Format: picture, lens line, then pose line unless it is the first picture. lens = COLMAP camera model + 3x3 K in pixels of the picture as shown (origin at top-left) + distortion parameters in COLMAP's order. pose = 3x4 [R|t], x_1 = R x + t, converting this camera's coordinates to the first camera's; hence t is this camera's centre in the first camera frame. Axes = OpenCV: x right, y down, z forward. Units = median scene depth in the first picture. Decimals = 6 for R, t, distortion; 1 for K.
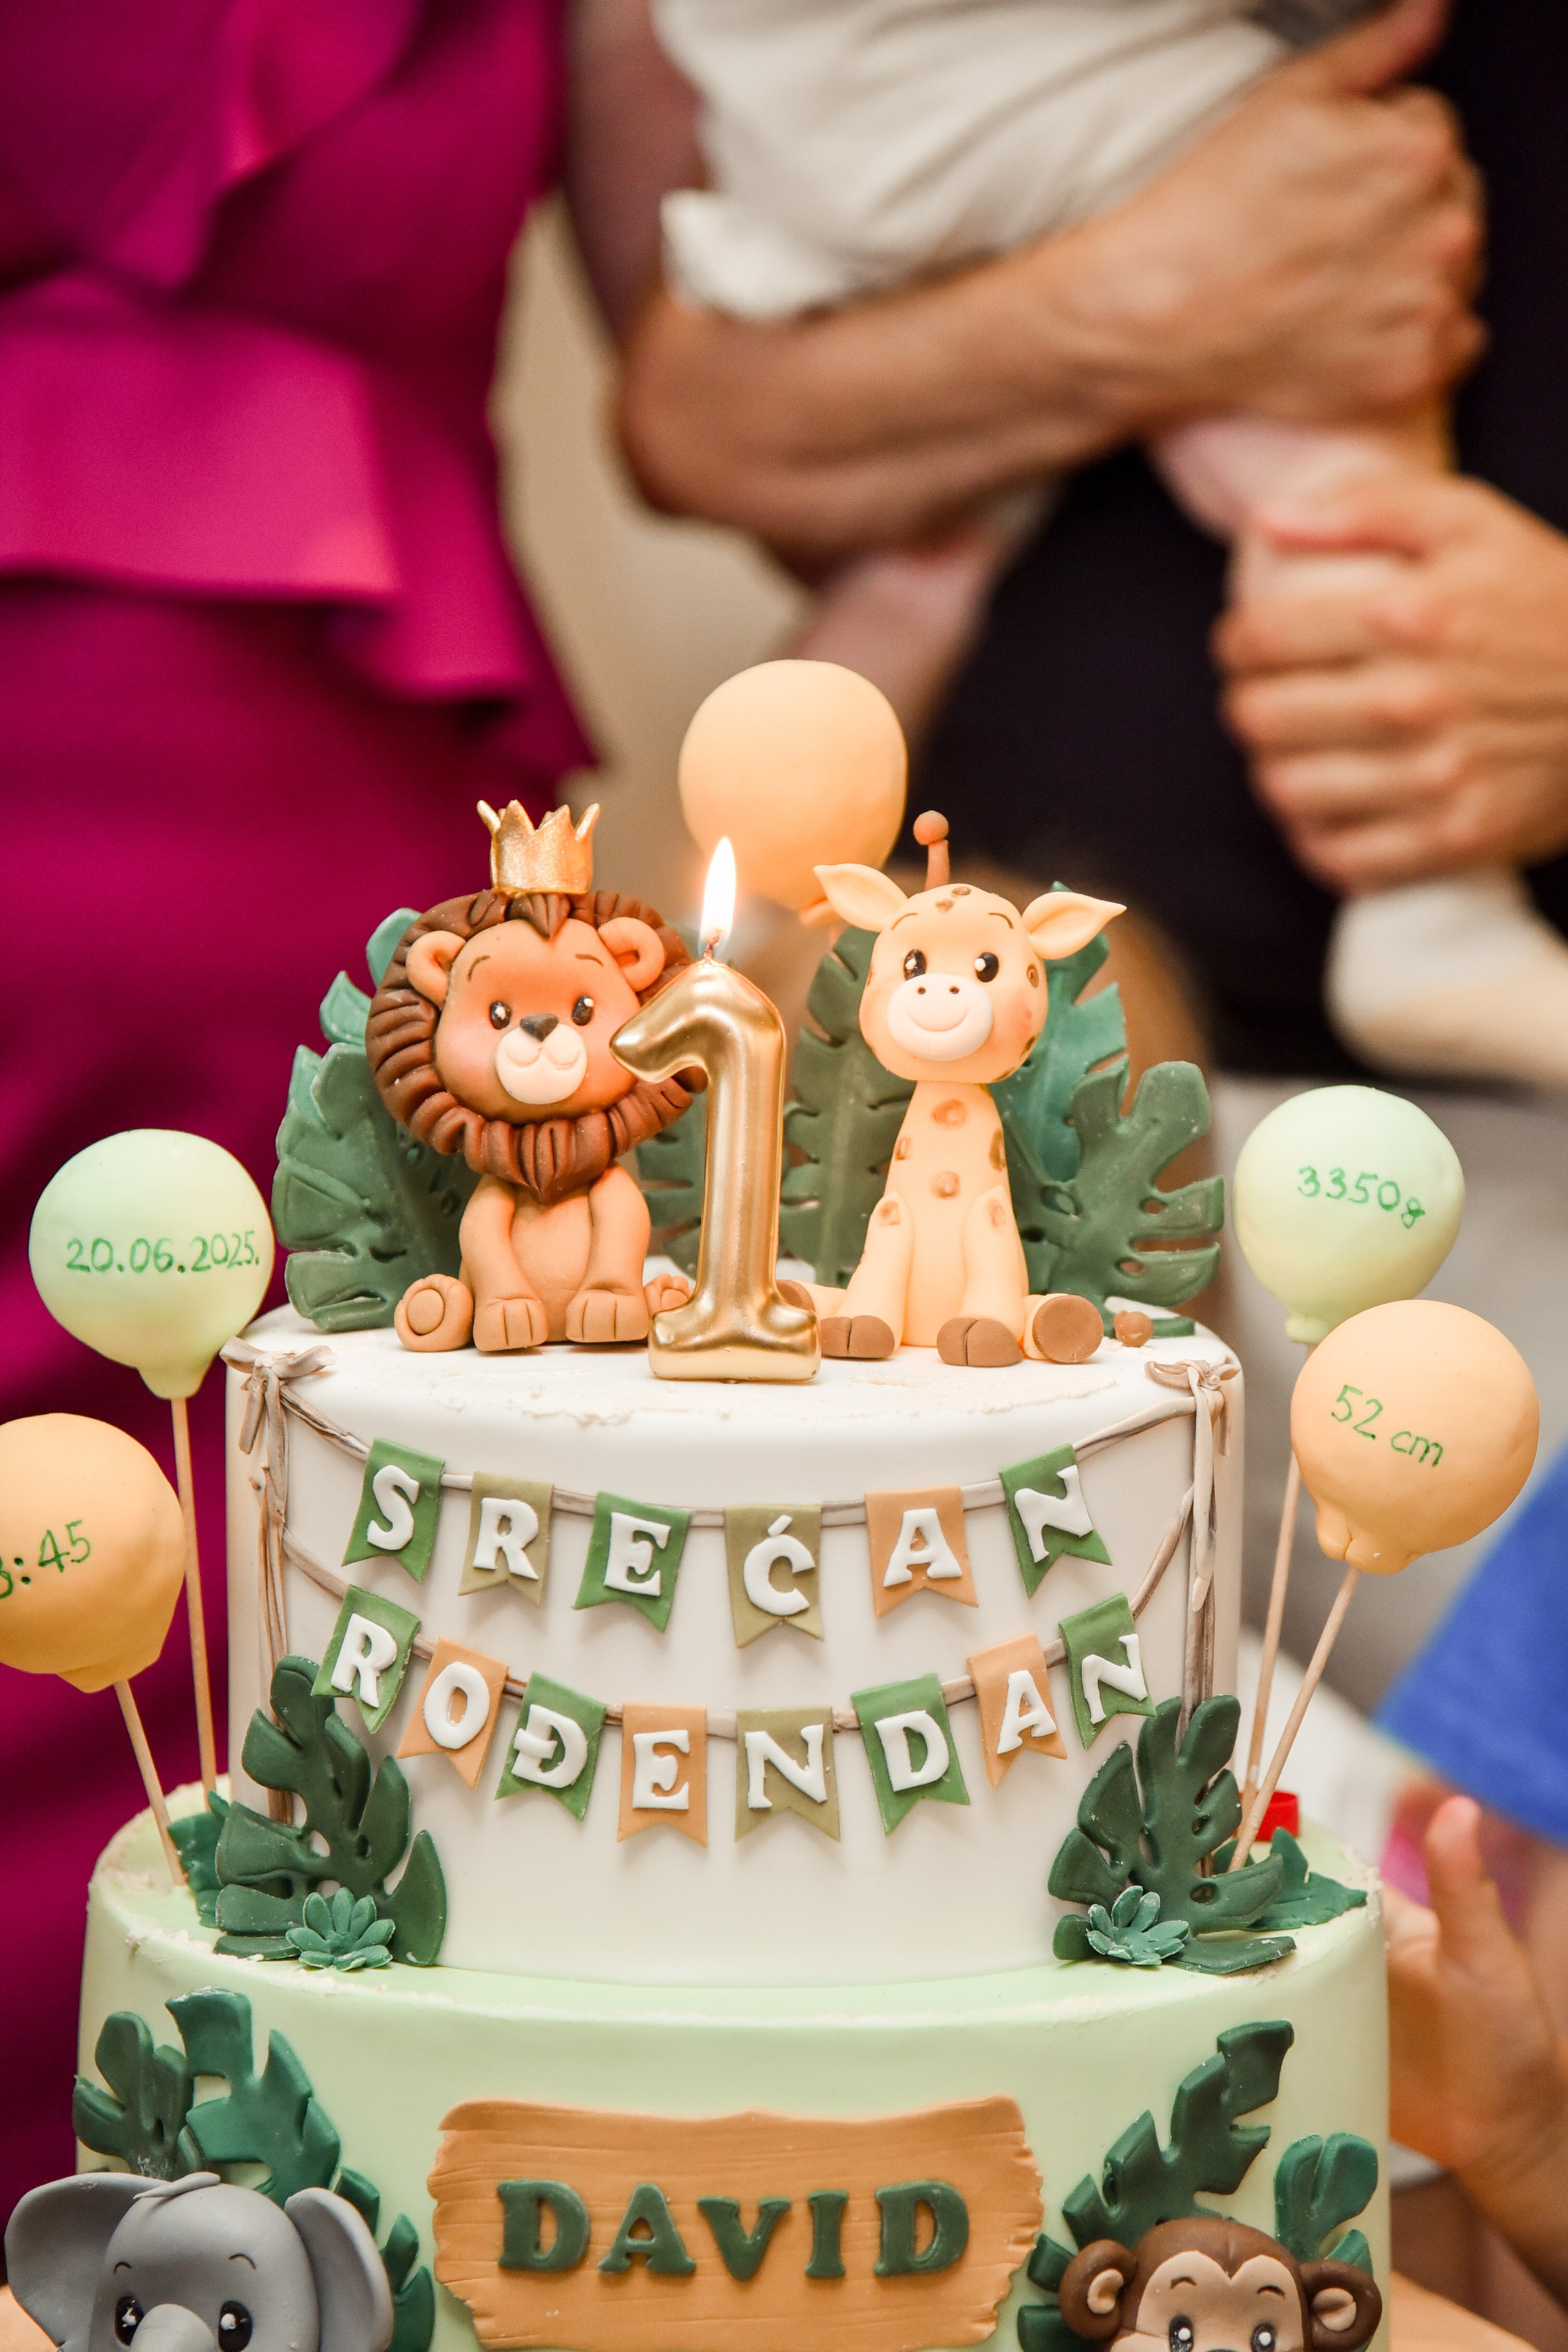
lens RADIAL K [[7127.5, 0, 808.2], [0, 7127.5, 1184.5], [0, 0, 1]] dist [1.088261, 0.000000]
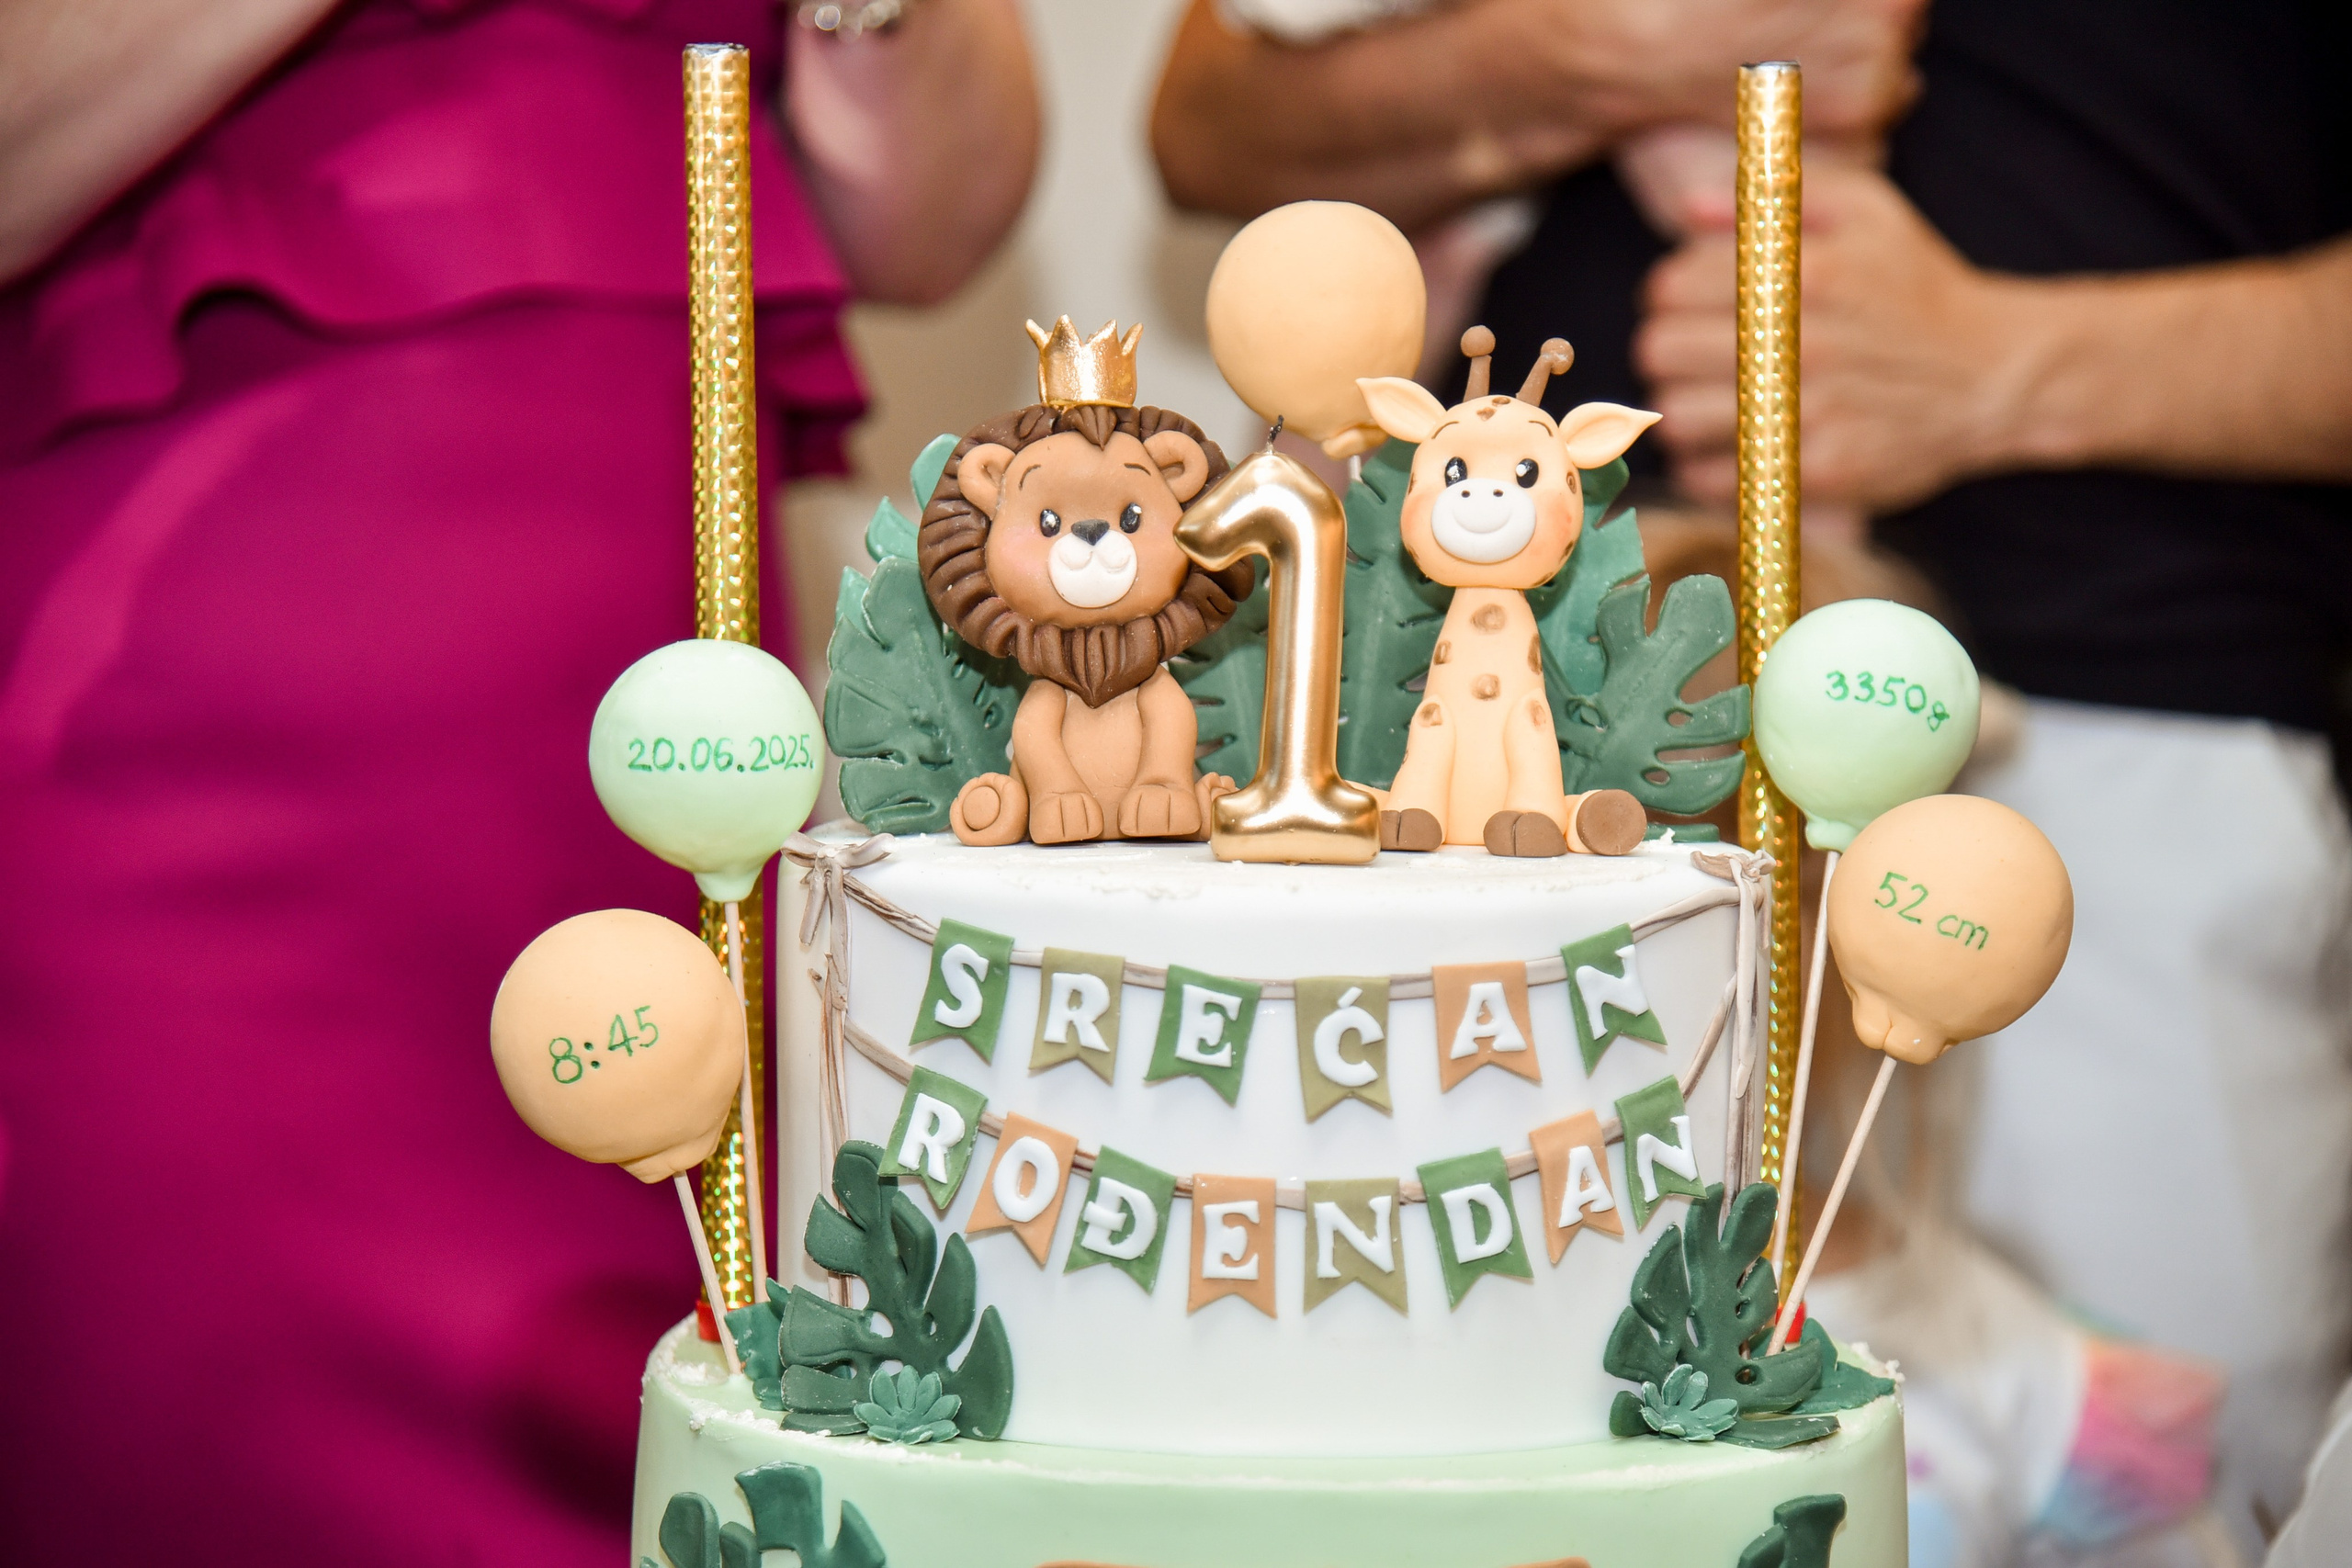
lens RADIAL K [[5724.5, 0, 1209.1], [0, 5724.5, 788.5], [0, 0, 1]] dist [0.779123, 0.000000]
pose [[0.999047, 0.000354, 0.043651, -0.057356], [0.001914, 0.998649, -0.051924, 0.058365], [-0.043611, 0.051958, 0.997697, 0.182774]]
